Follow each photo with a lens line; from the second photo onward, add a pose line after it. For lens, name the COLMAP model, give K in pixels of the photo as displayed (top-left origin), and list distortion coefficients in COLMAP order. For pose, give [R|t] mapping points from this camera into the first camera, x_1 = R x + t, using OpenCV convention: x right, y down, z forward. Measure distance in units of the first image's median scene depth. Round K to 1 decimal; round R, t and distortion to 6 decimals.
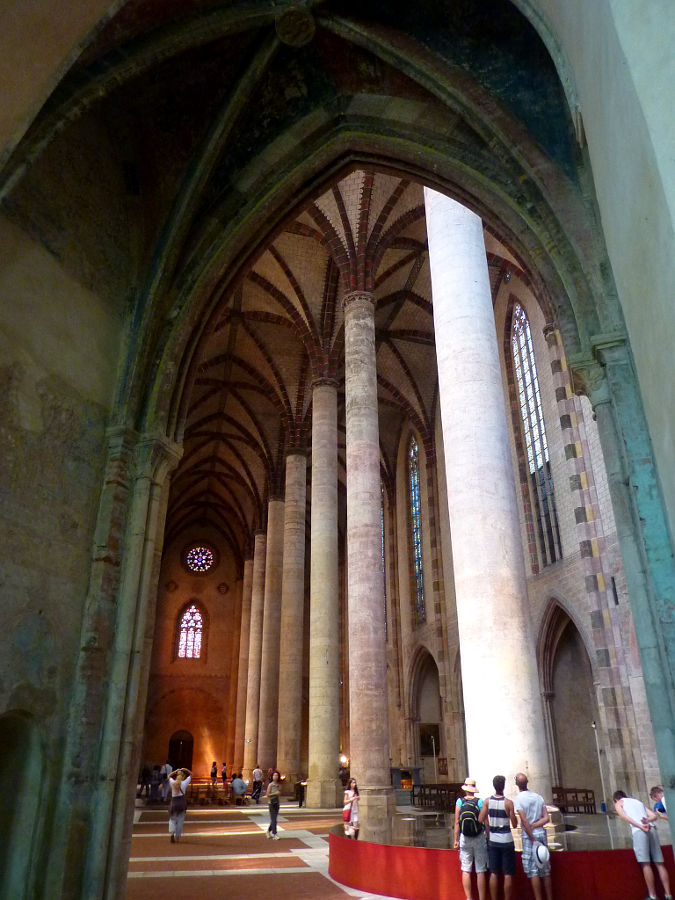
lens RADIAL K [[671.4, 0, 337.5], [0, 671.4, 450.0], [0, 0, 1]] dist [-0.022125, -0.006883]
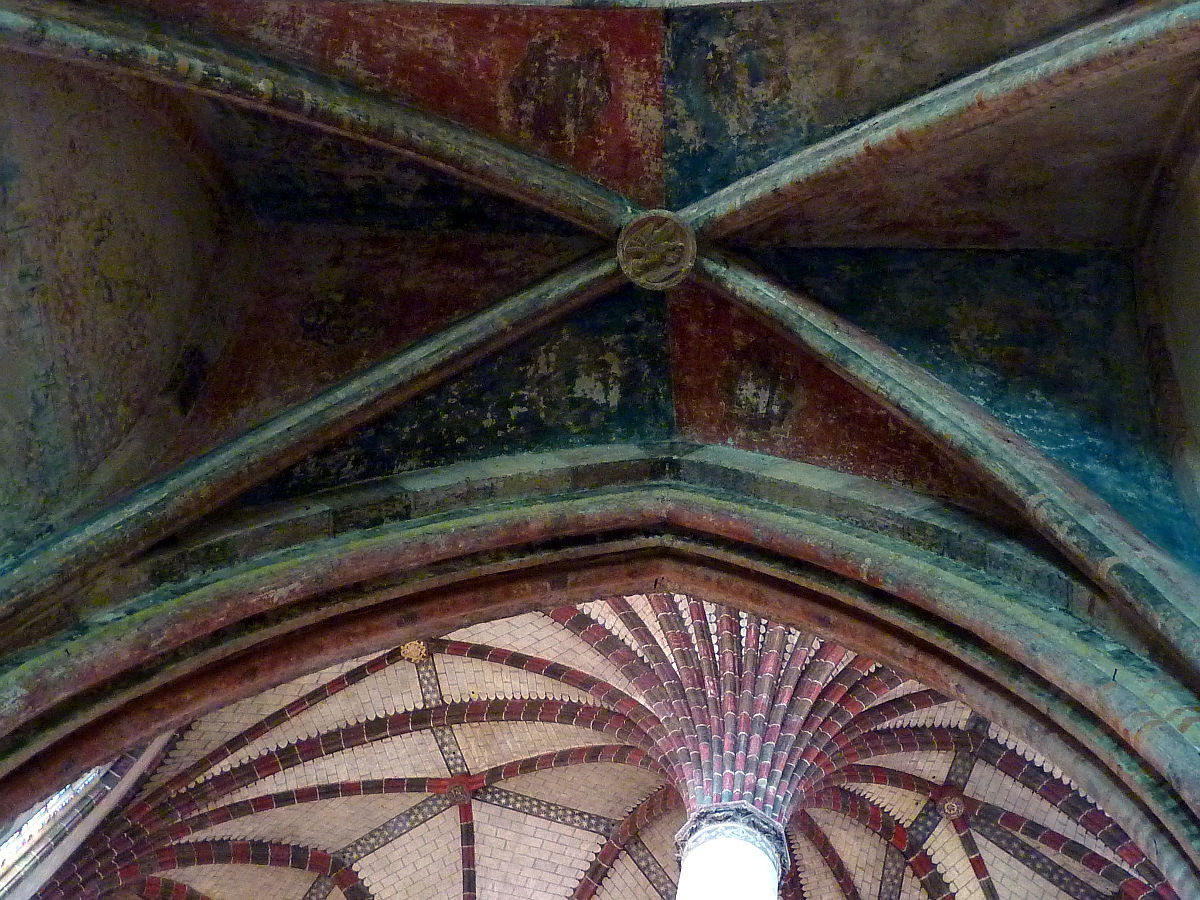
lens RADIAL K [[1284.8, 0, 600.0], [0, 1284.8, 450.0], [0, 0, 1]] dist [-0.008650, -0.045333]
pose [[0.927579, 0.368673, -0.060637, 0.002336], [-0.290785, 0.610436, -0.736758, 0.036215], [-0.234608, 0.701033, 0.673432, 0.087183]]
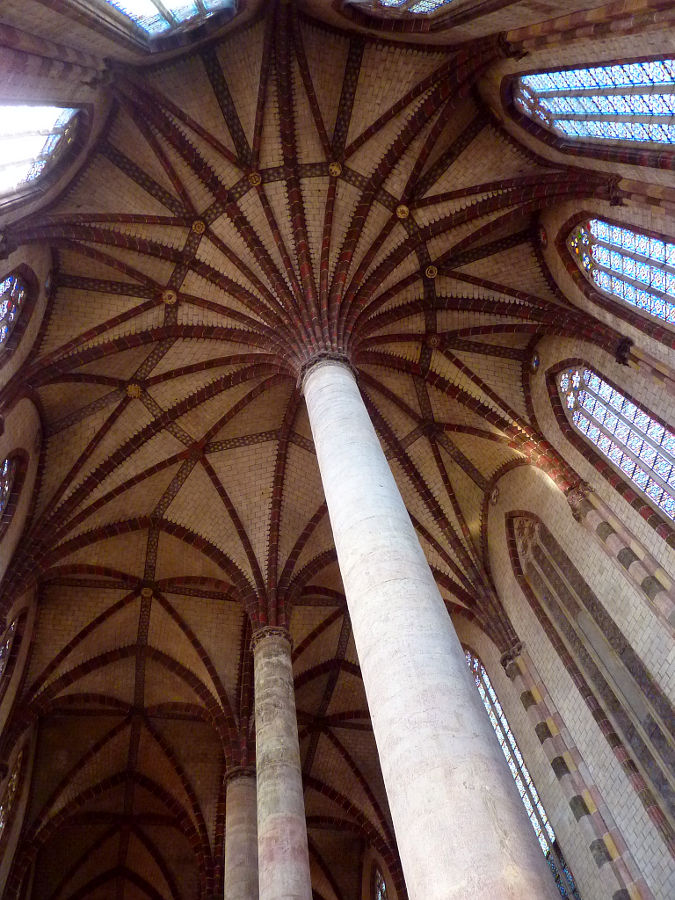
lens RADIAL K [[671.4, 0, 337.5], [0, 671.4, 450.0], [0, 0, 1]] dist [-0.022125, -0.006883]
pose [[0.992856, -0.068471, 0.097714, 0.047554], [0.113968, 0.786661, -0.606775, 0.098135], [-0.035321, 0.613577, 0.788844, 0.208511]]
